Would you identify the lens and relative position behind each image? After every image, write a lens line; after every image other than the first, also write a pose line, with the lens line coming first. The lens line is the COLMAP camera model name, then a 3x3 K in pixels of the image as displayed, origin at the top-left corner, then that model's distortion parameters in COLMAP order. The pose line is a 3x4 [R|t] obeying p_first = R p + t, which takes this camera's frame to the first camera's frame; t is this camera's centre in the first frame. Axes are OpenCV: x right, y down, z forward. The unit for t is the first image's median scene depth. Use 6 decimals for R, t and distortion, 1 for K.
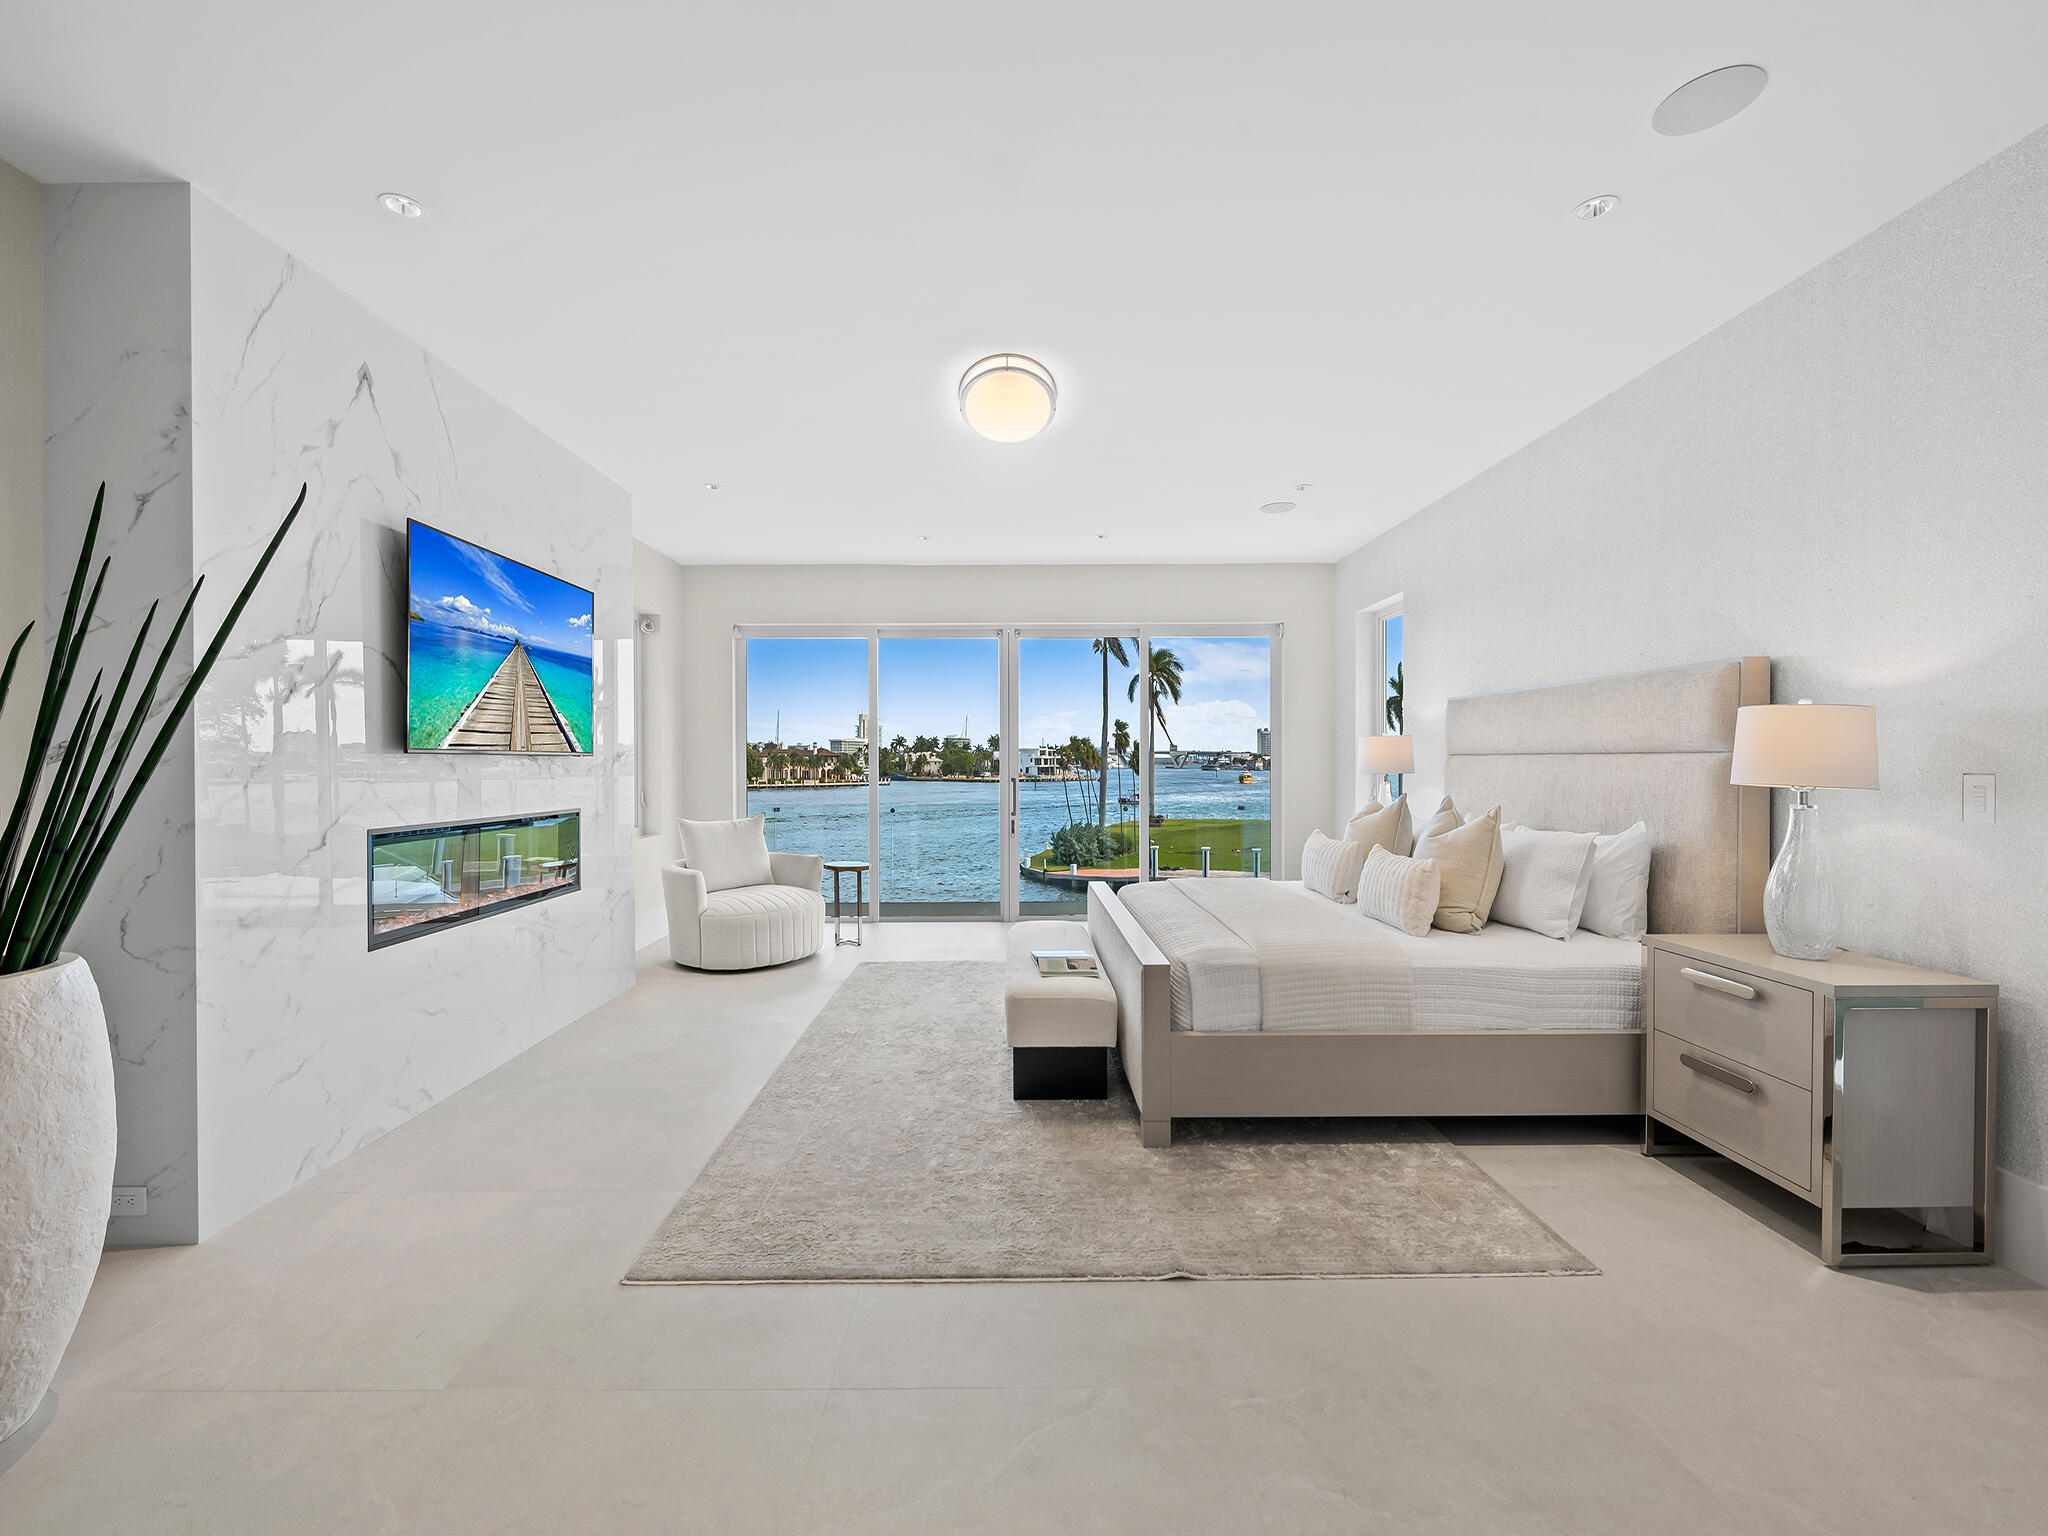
lens RADIAL K [[828.9, 0, 1015.9], [0, 828.9, 767.0], [0, 0, 1]] dist [0.001006, -0.000117]
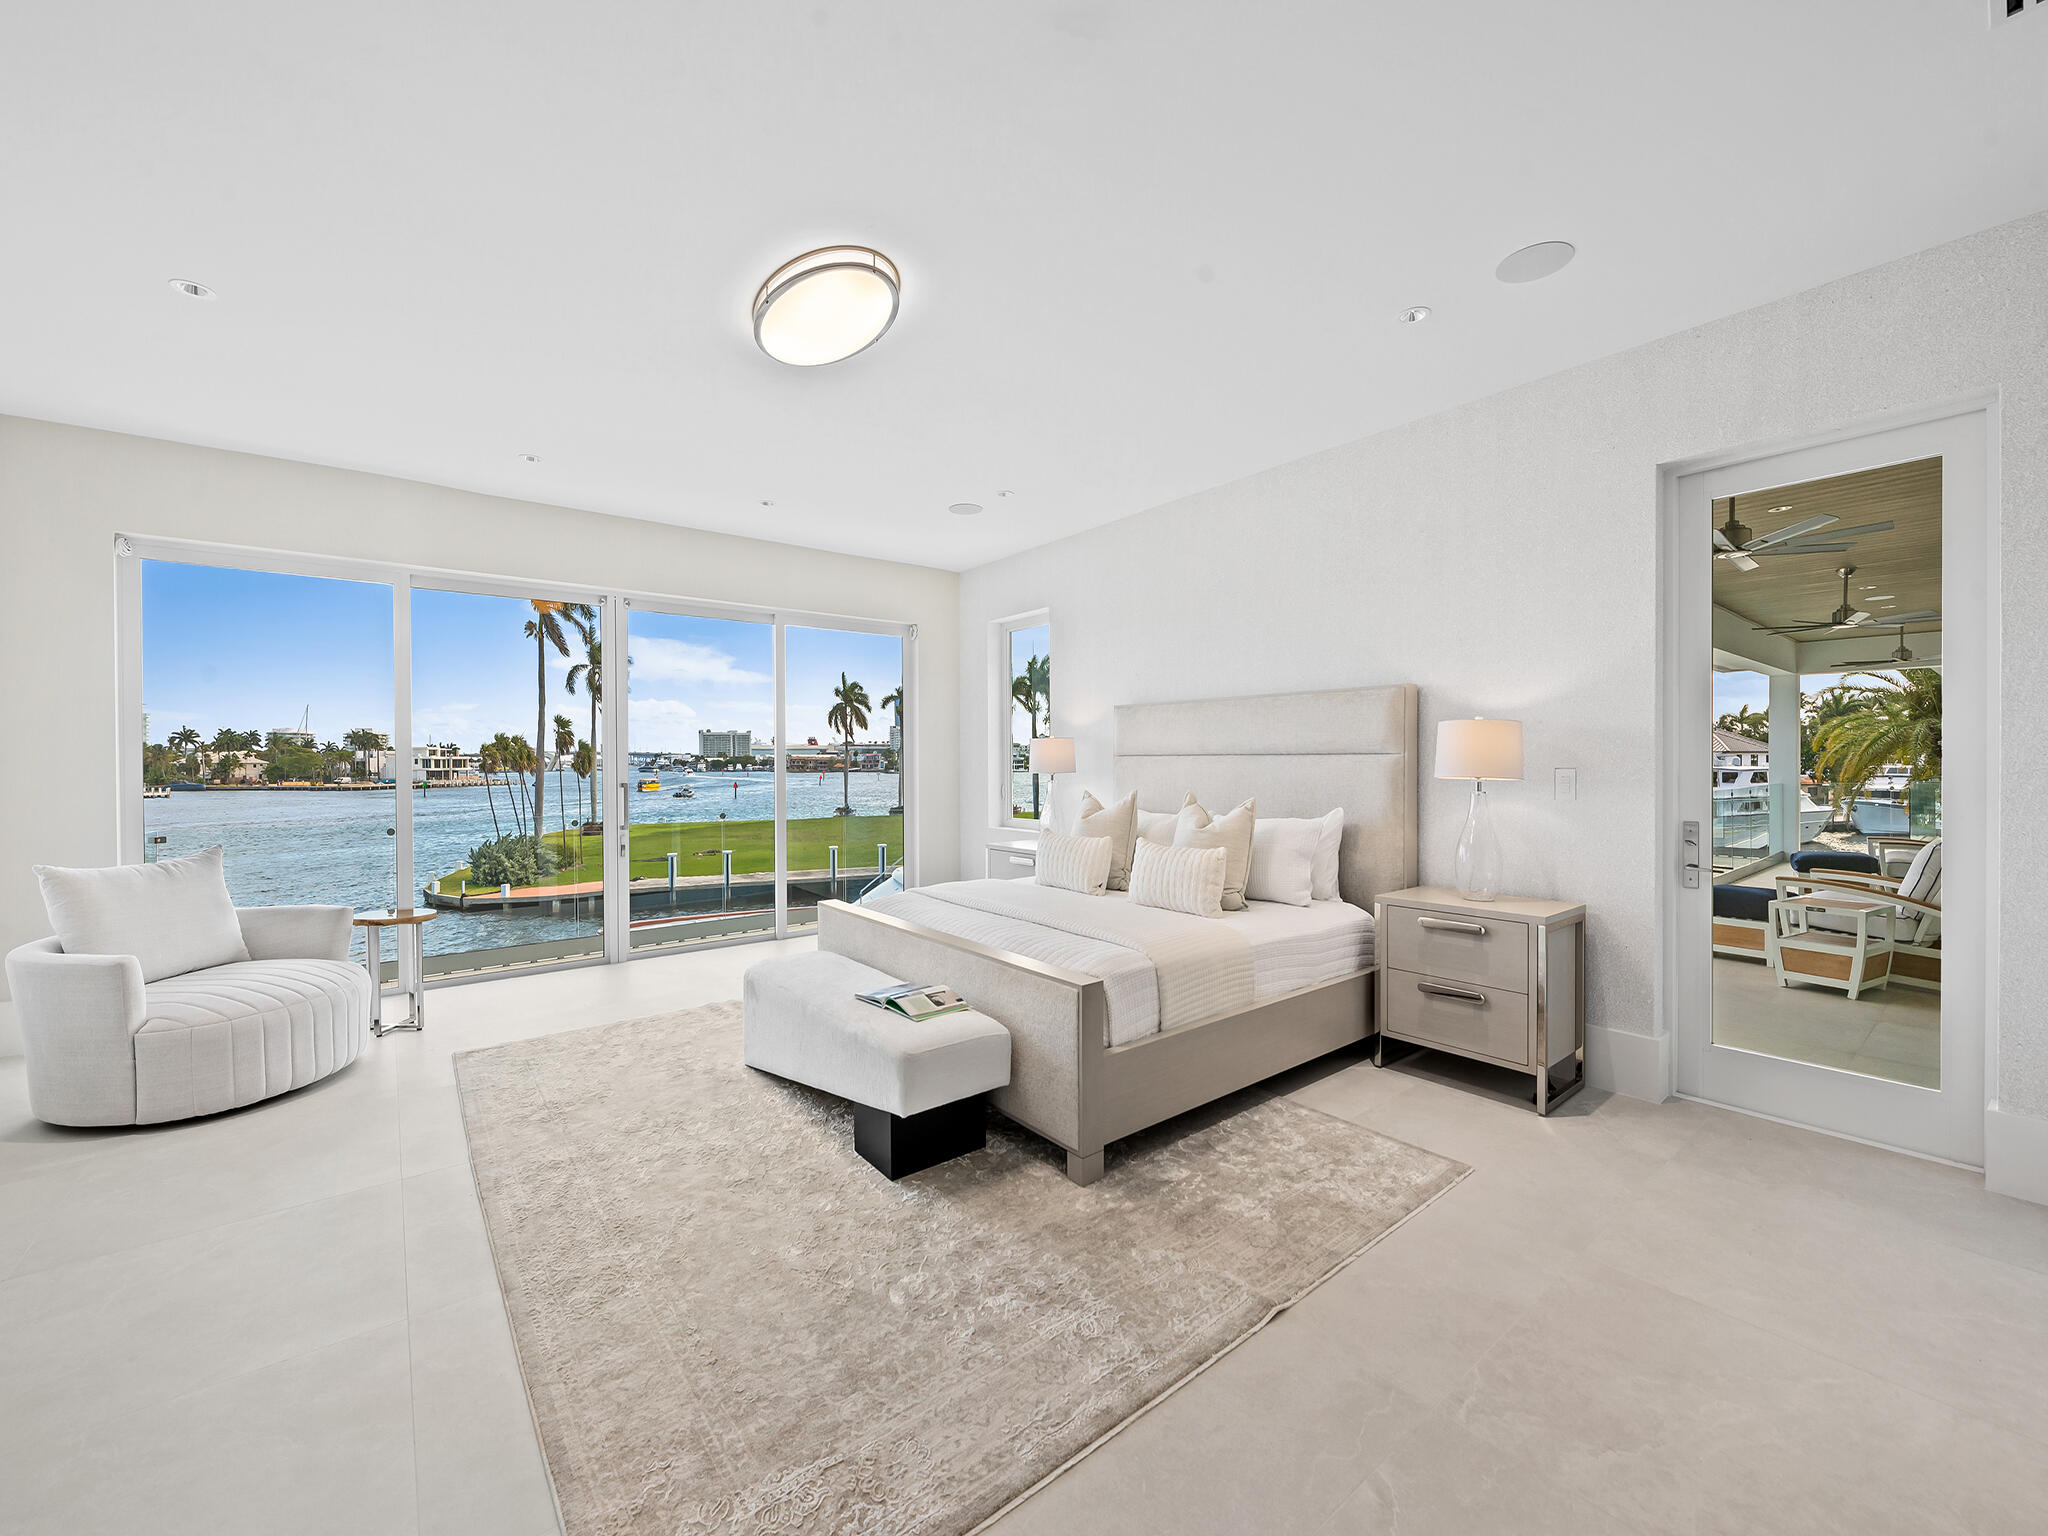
lens RADIAL K [[813.7, 0, 1024.0], [0, 813.7, 768.0], [0, 0, 1]] dist [-0.000873, -0.000321]
pose [[0.788222, -0.005925, 0.615363, -0.388680], [0.006028, 0.999980, 0.001908, -0.000620], [-0.615362, 0.002205, 0.788241, 0.299512]]
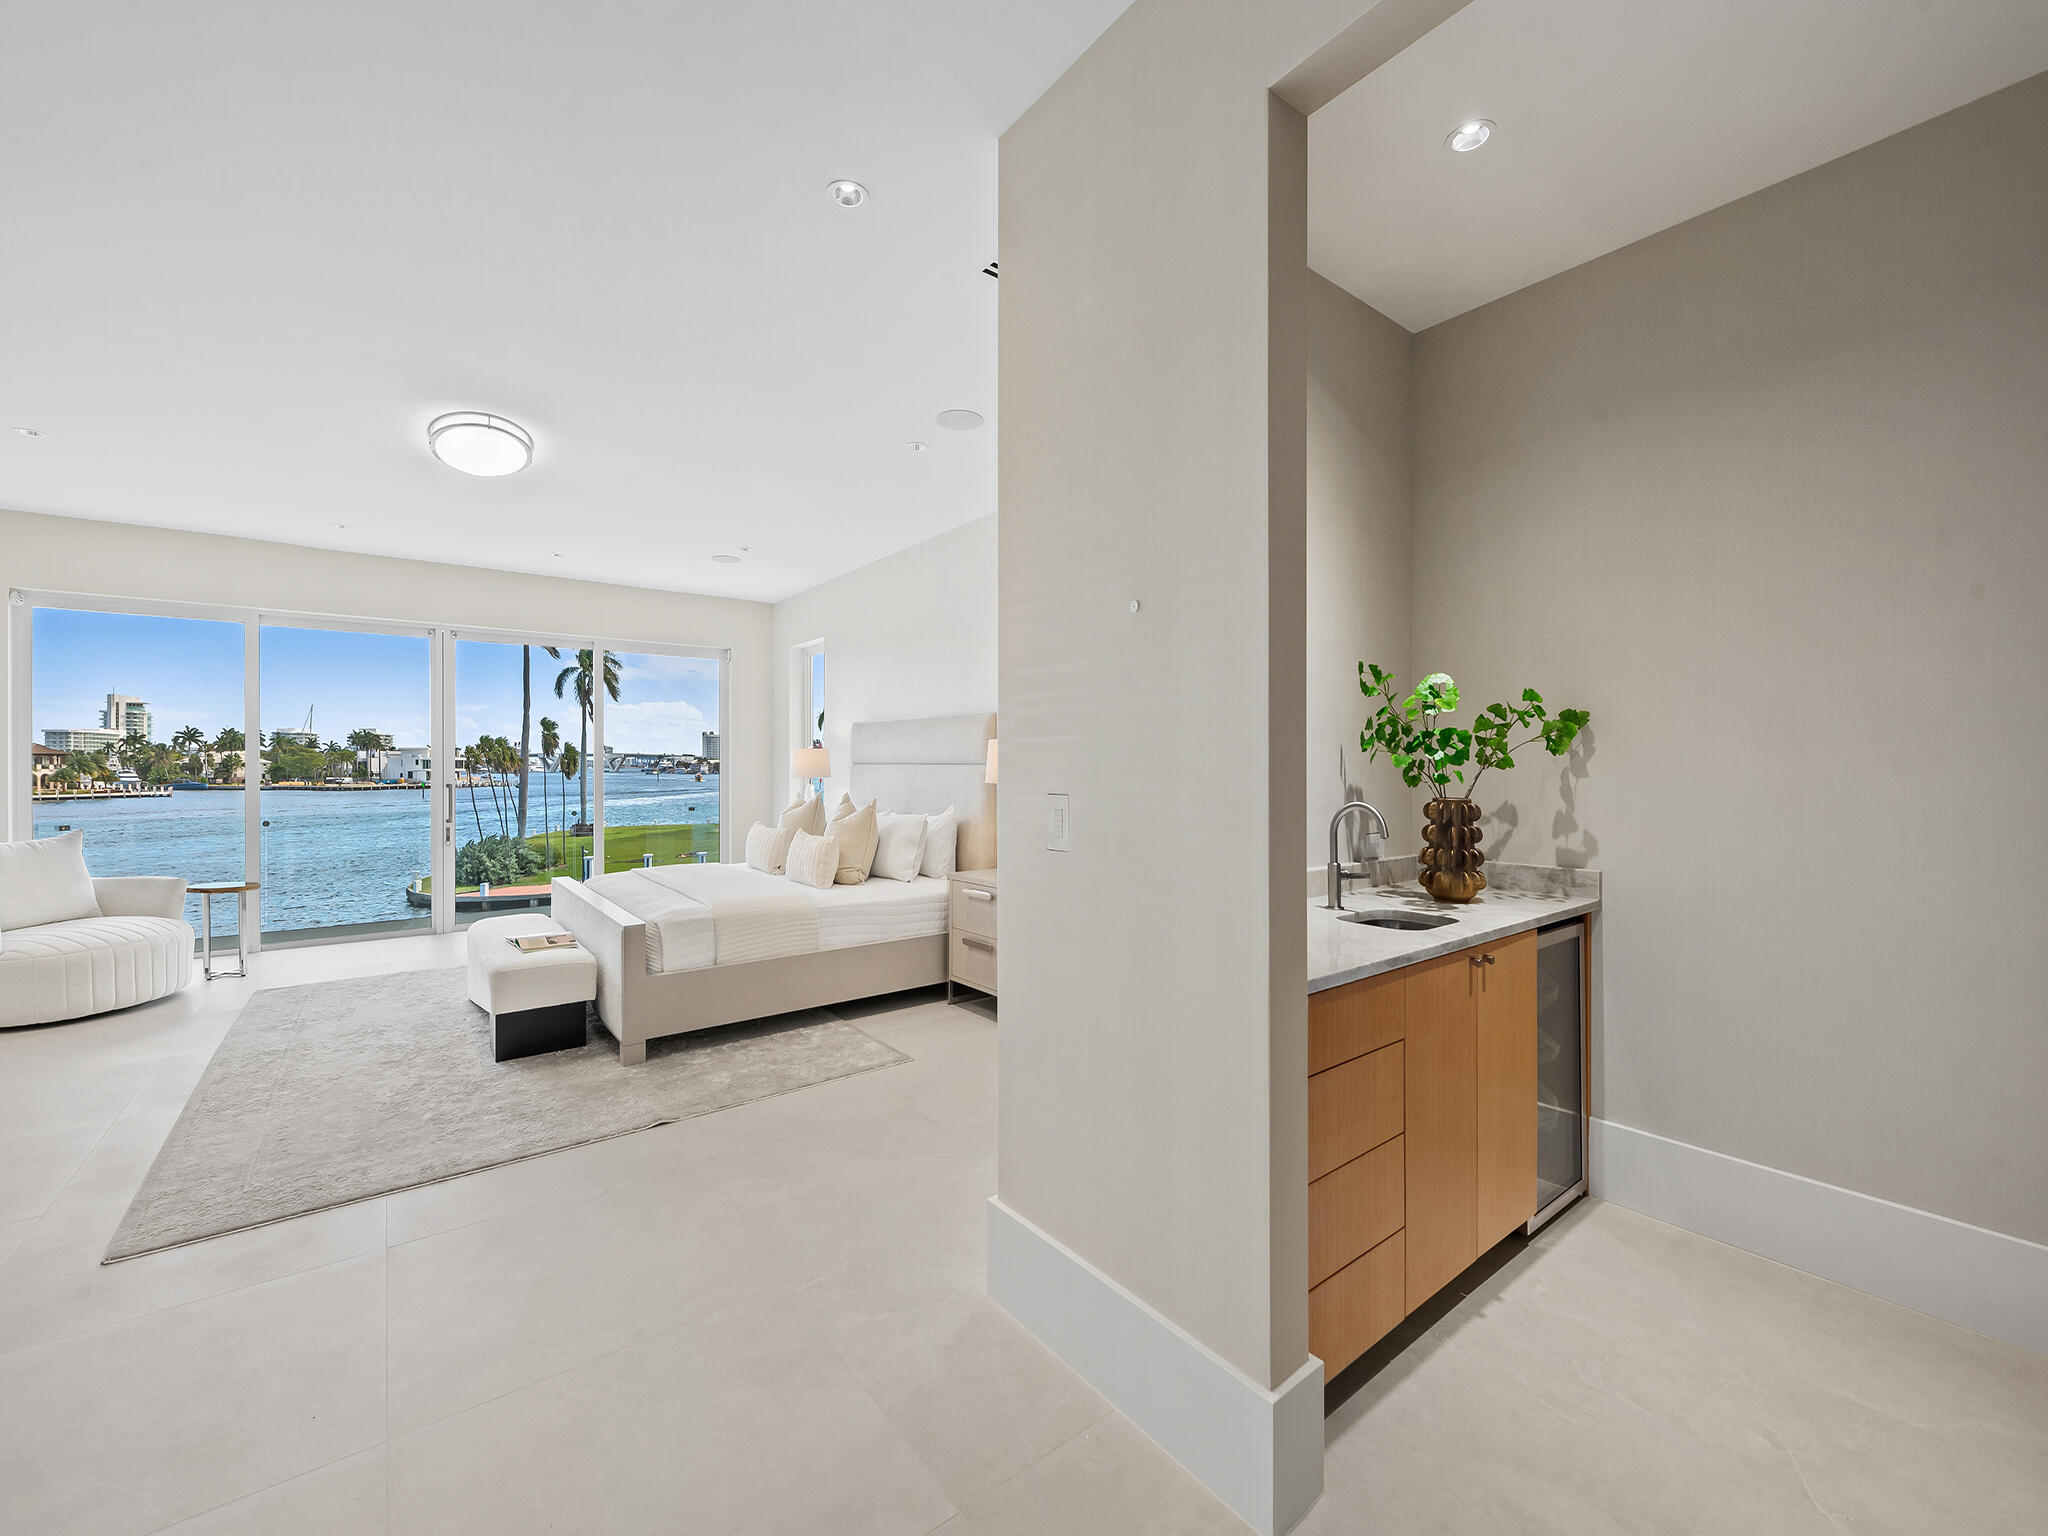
lens RADIAL K [[818.4, 0, 1024.0], [0, 818.4, 768.0], [0, 0, 1]] dist [-0.000242, -0.002771]
pose [[0.791247, 0.002083, 0.611493, -0.118864], [-0.000044, 0.999994, -0.003350, -0.004760], [-0.611496, 0.002624, 0.791243, -0.355221]]
